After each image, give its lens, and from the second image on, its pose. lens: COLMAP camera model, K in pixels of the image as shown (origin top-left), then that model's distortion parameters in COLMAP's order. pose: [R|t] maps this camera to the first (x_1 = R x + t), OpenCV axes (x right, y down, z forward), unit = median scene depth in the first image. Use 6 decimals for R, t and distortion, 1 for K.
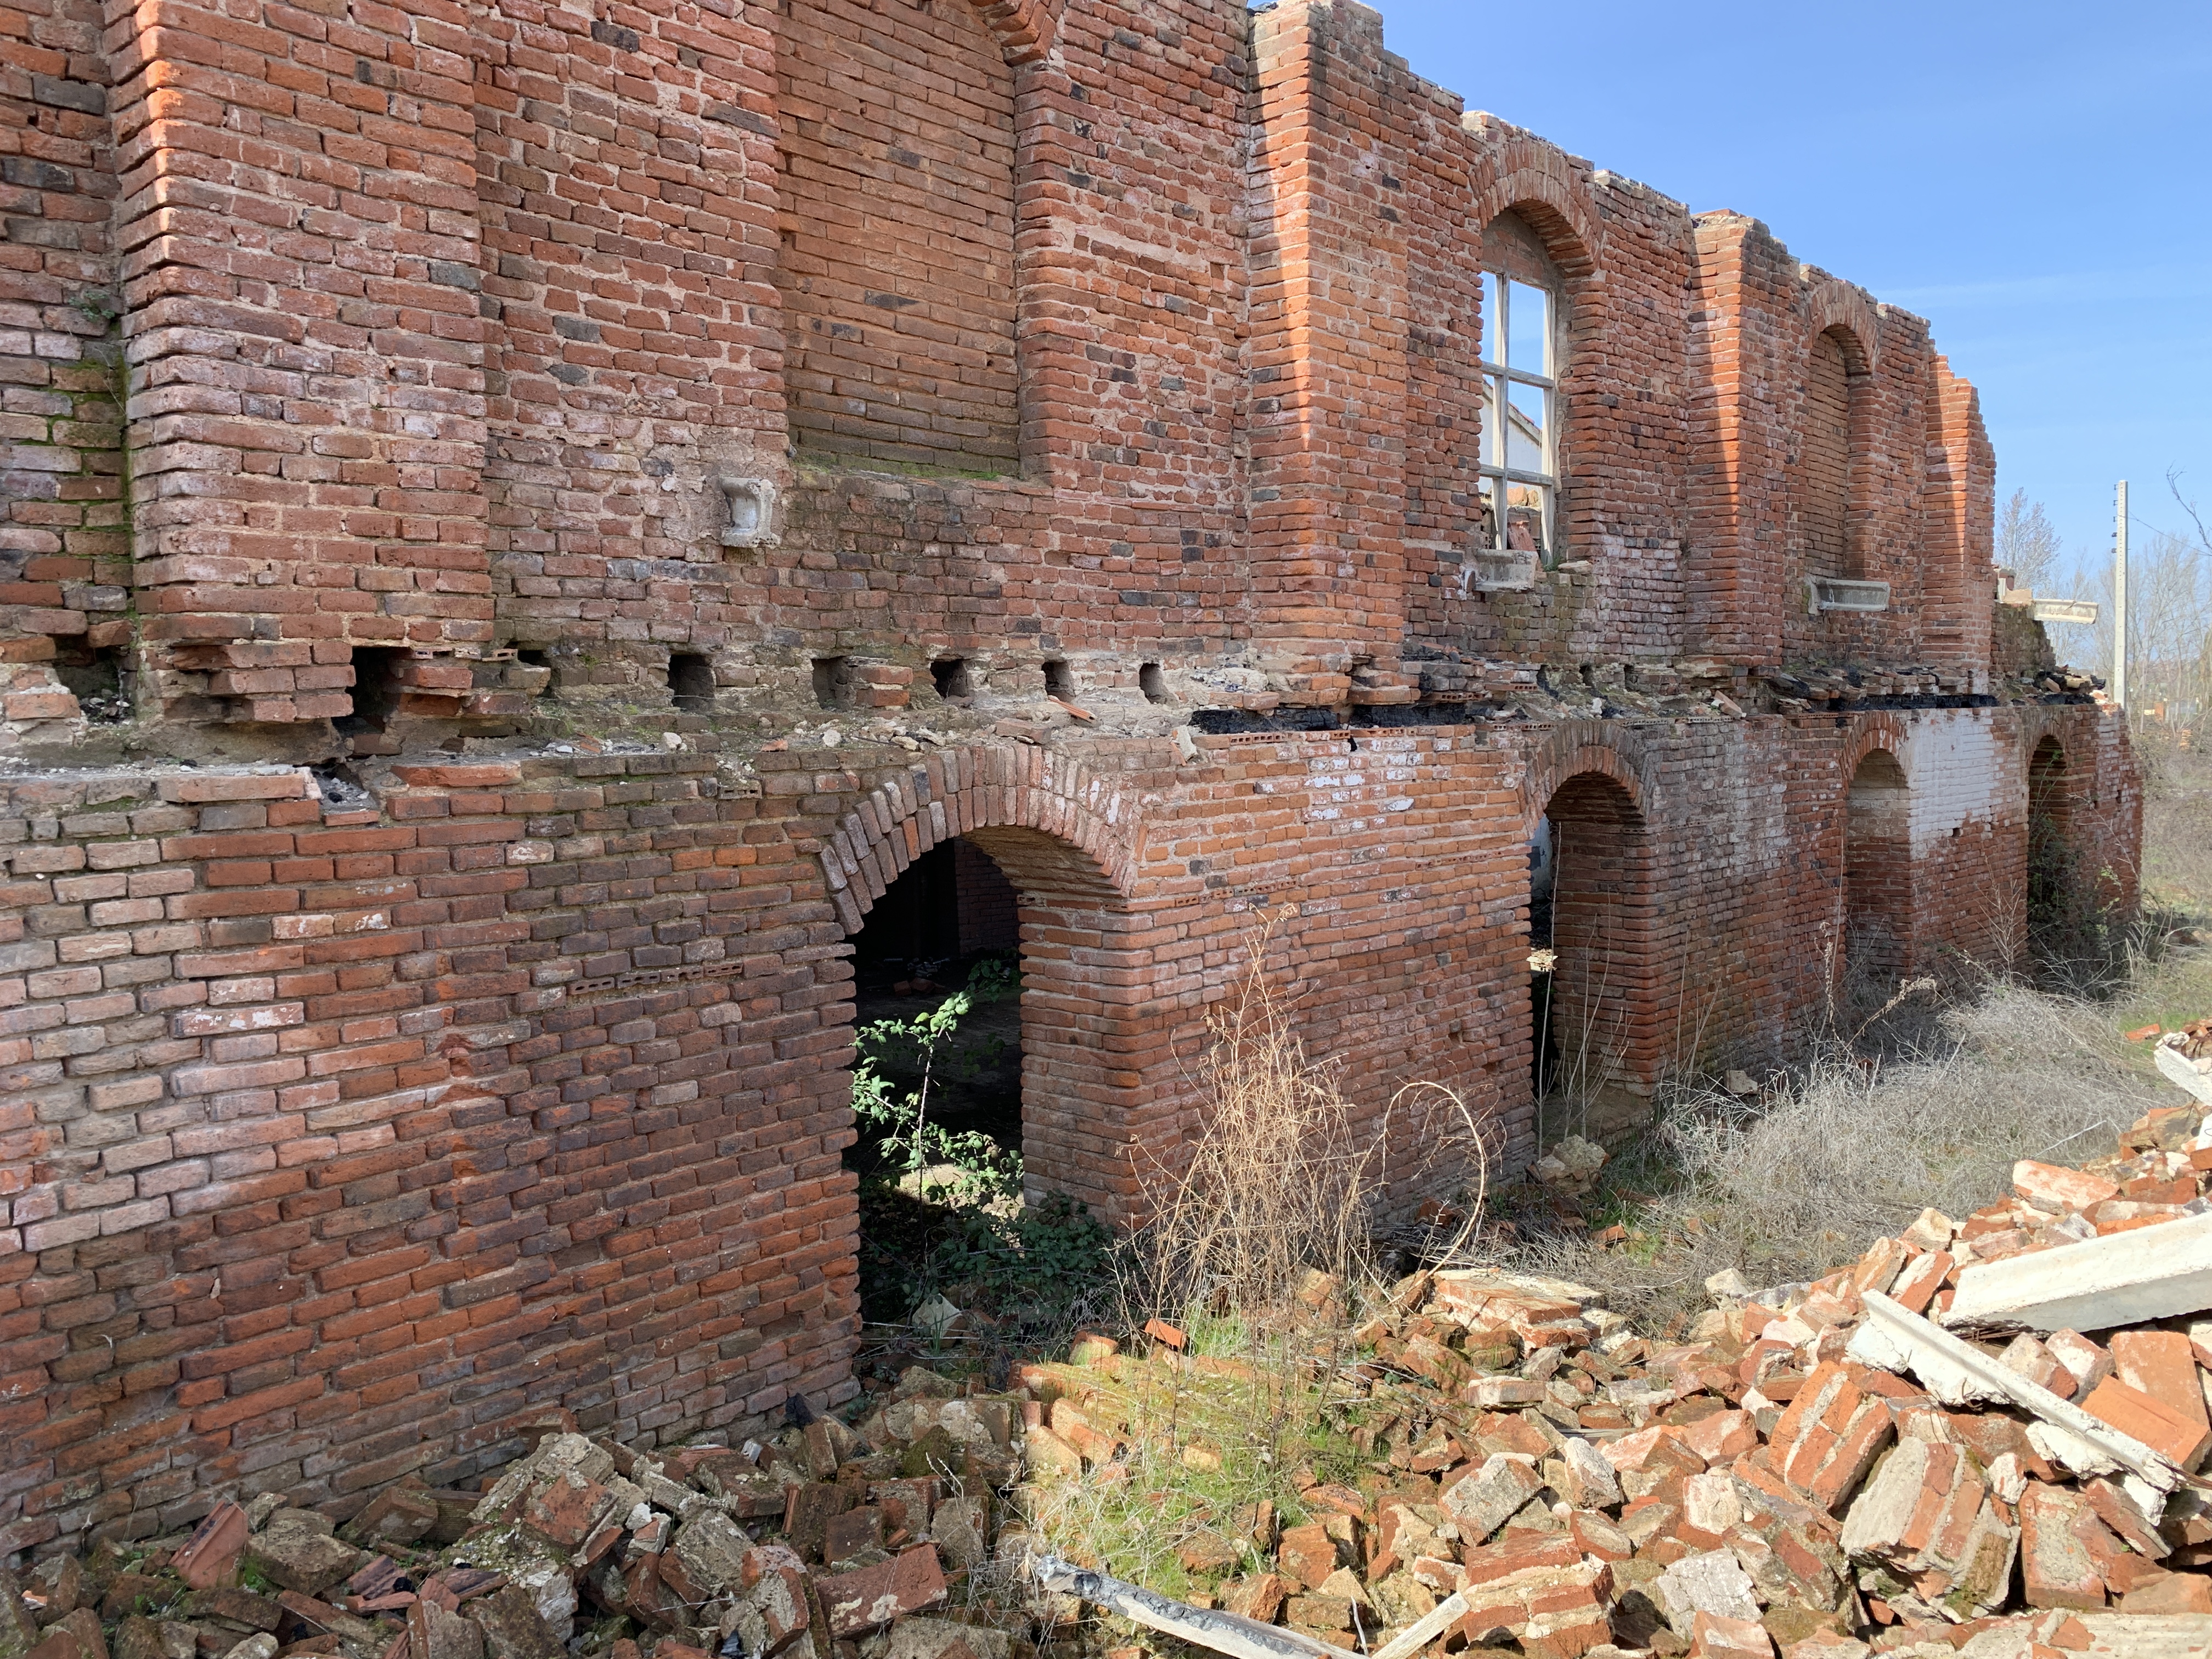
lens RADIAL K [[1687.2, 0, 1101.5], [0, 1687.2, 830.0], [0, 0, 1]] dist [0.028483, -0.006762]
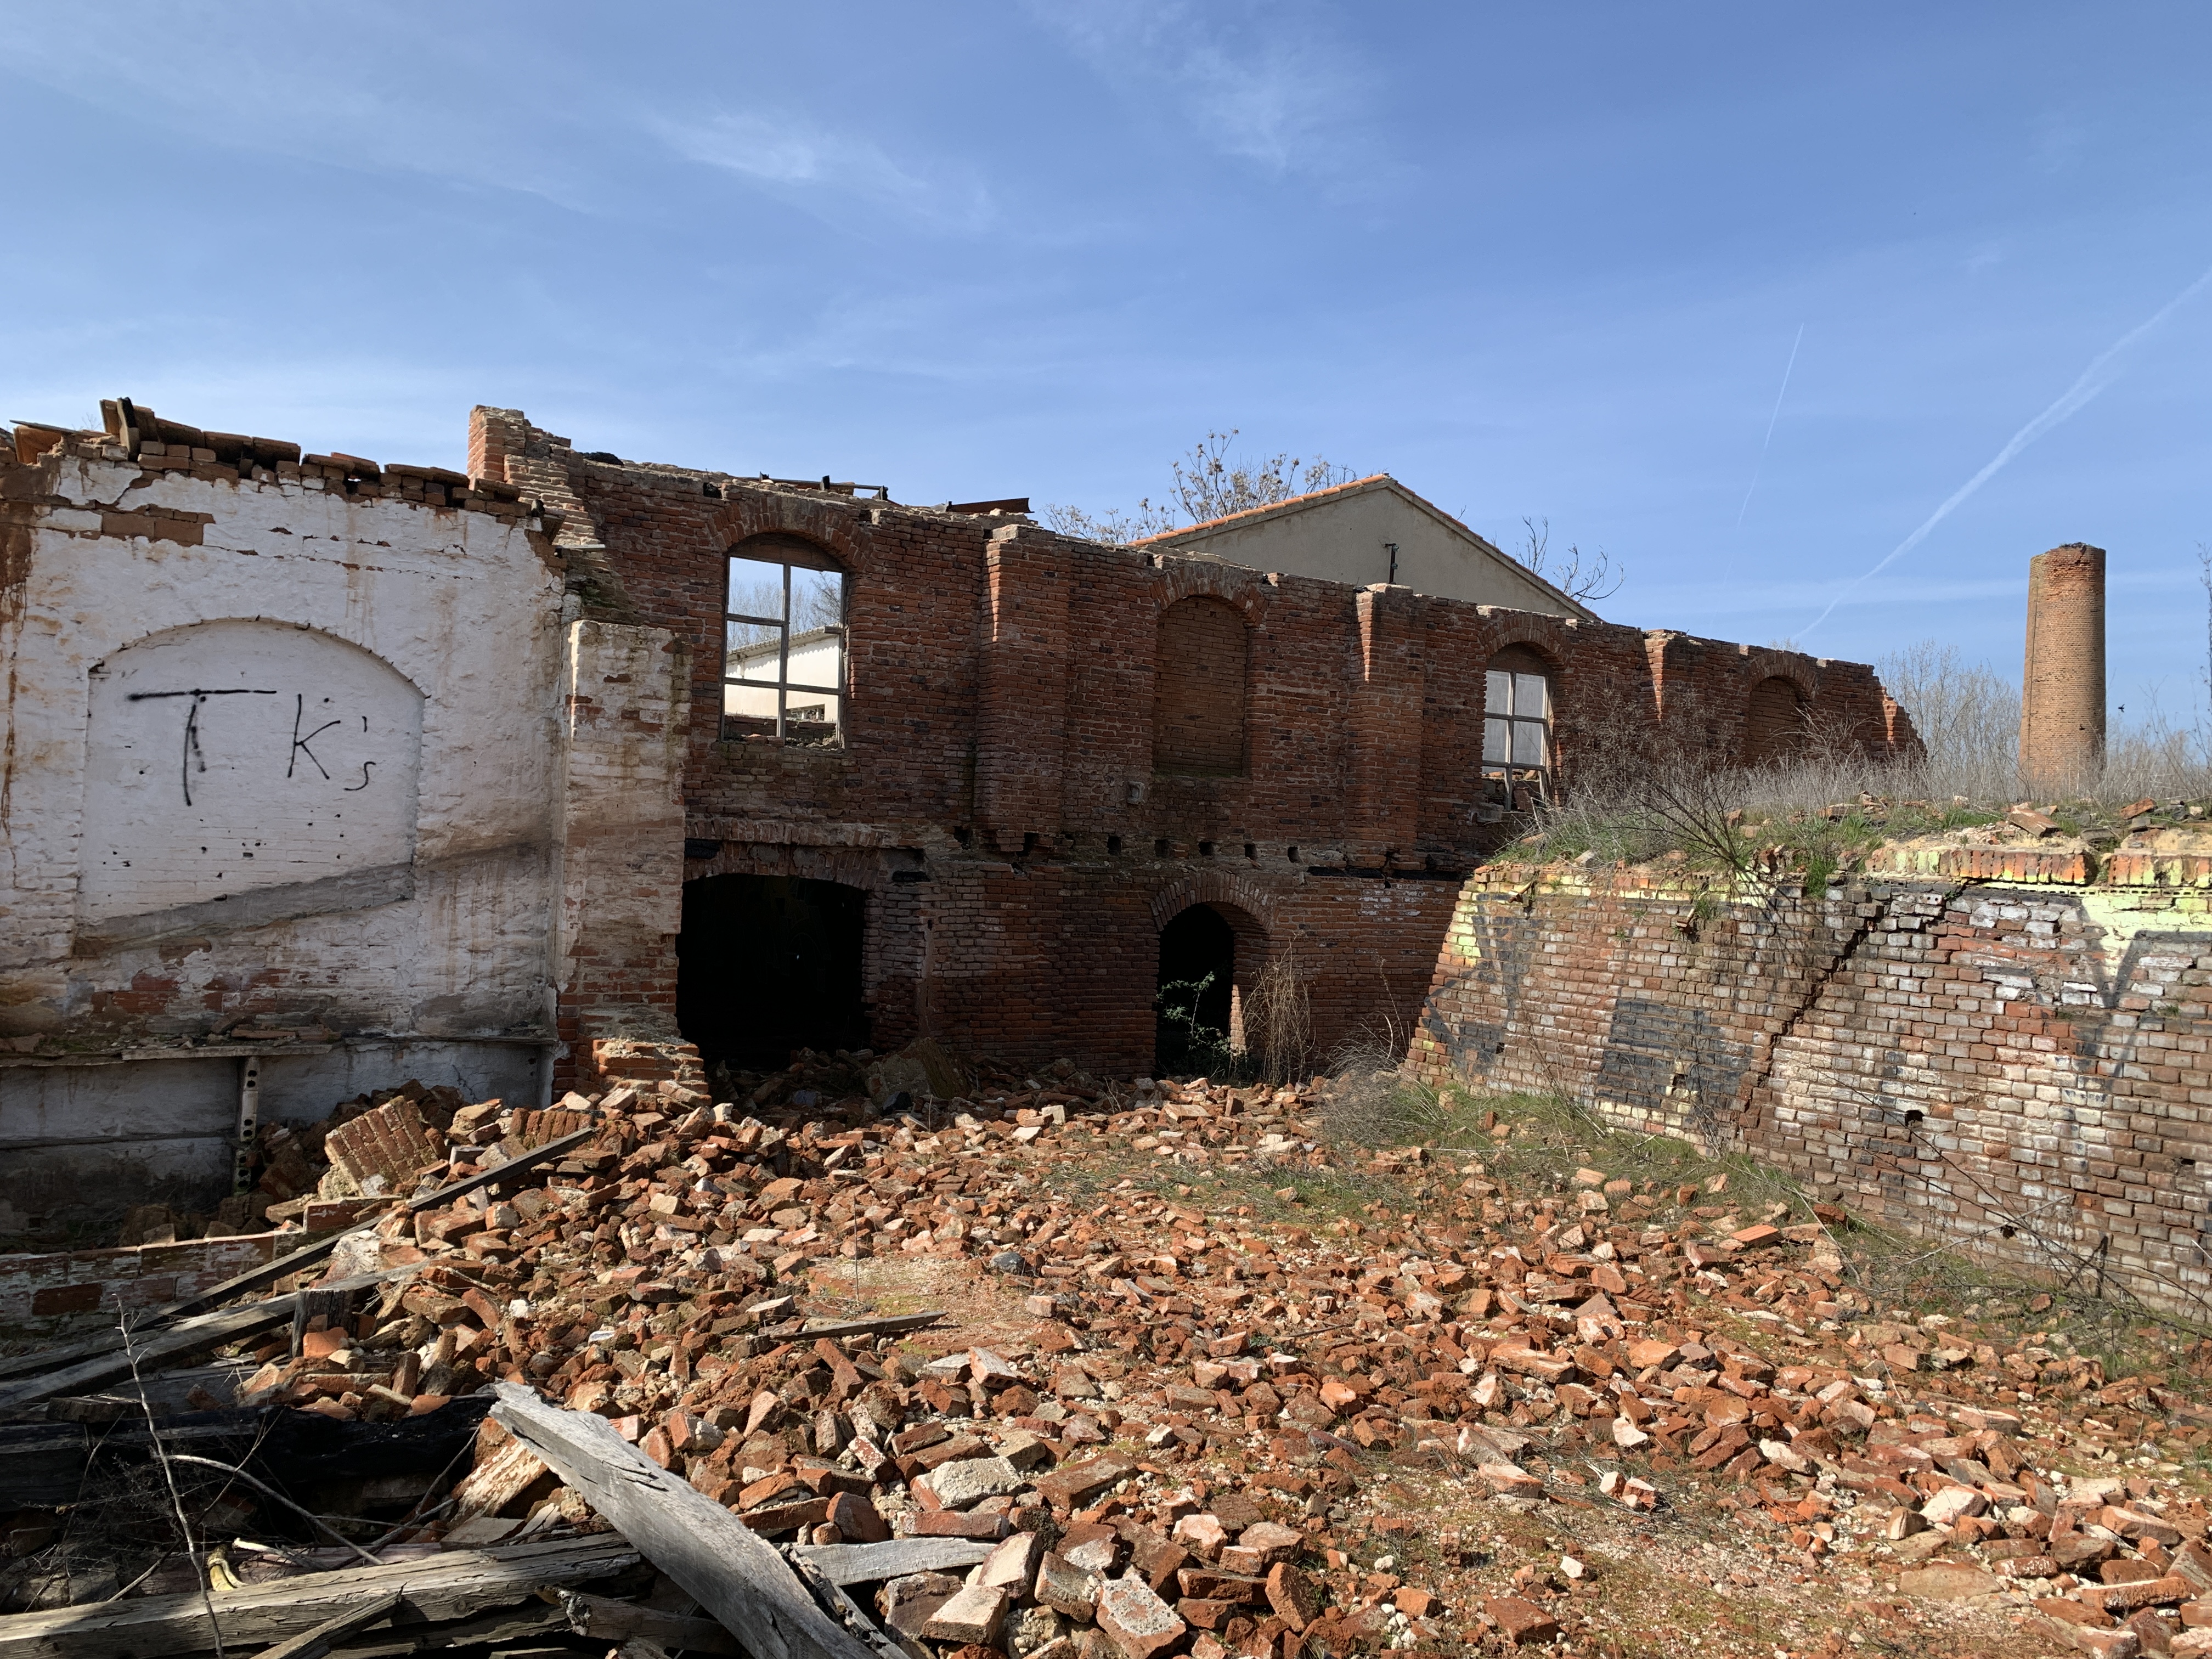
lens RADIAL K [[1687.2, 0, 1104.5], [0, 1687.2, 829.0], [0, 0, 1]] dist [0.028483, -0.006762]
pose [[0.960997, 0.042040, -0.273346, 0.494897], [-0.070433, 0.992992, -0.094900, 0.149372], [0.267441, 0.110451, 0.957223, -1.672166]]
